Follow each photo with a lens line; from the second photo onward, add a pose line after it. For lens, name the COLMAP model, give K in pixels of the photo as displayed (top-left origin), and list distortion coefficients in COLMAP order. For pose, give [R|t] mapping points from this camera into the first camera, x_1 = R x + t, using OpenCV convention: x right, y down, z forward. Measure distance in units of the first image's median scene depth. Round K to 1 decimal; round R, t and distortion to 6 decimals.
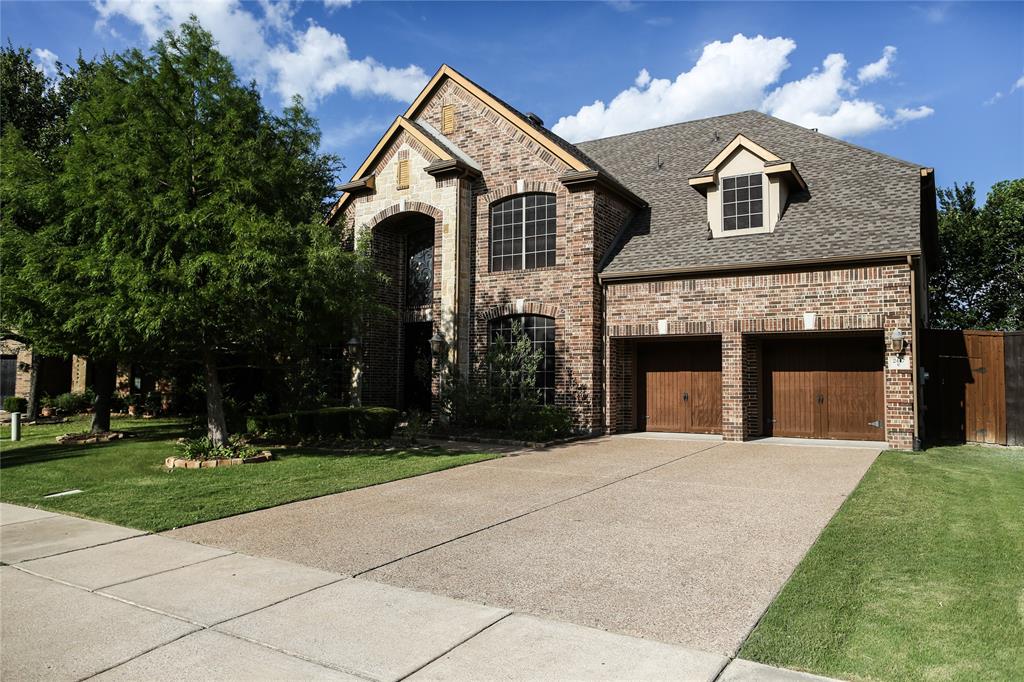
lens RADIAL K [[730.4, 0, 508.9], [0, 730.4, 316.8], [0, 0, 1]] dist [-0.051851, 0.050680]
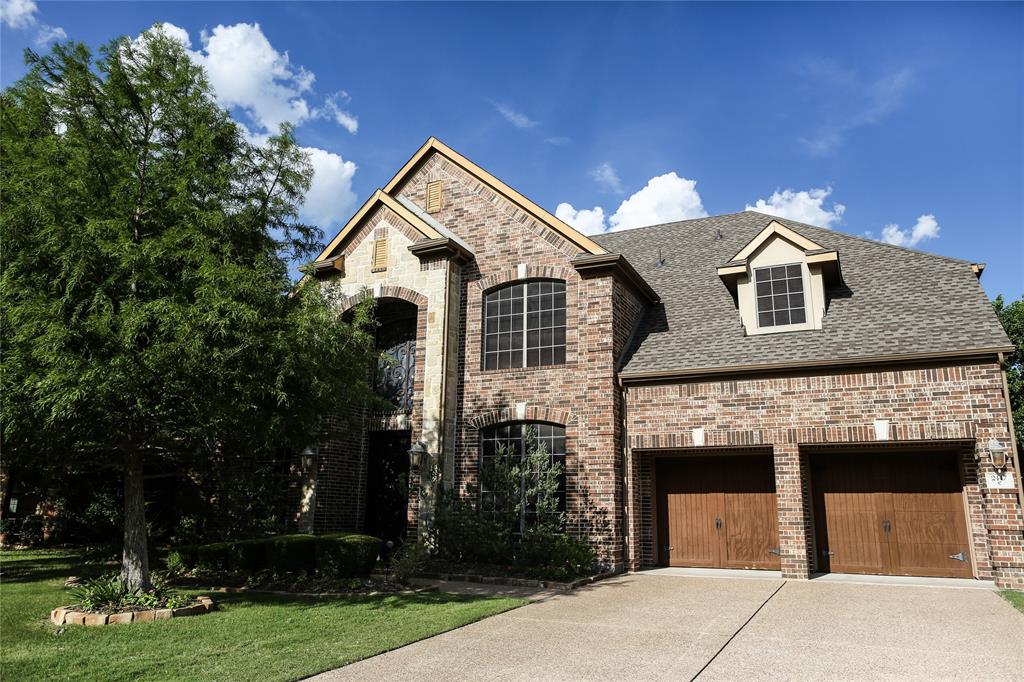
lens RADIAL K [[730.4, 0, 508.9], [0, 730.4, 316.8], [0, 0, 1]] dist [-0.051851, 0.050680]
pose [[0.992987, 0.036657, 0.112393, -0.101571], [-0.016597, 0.984523, -0.174467, 0.026410], [-0.117049, 0.171378, 0.978228, 0.180024]]
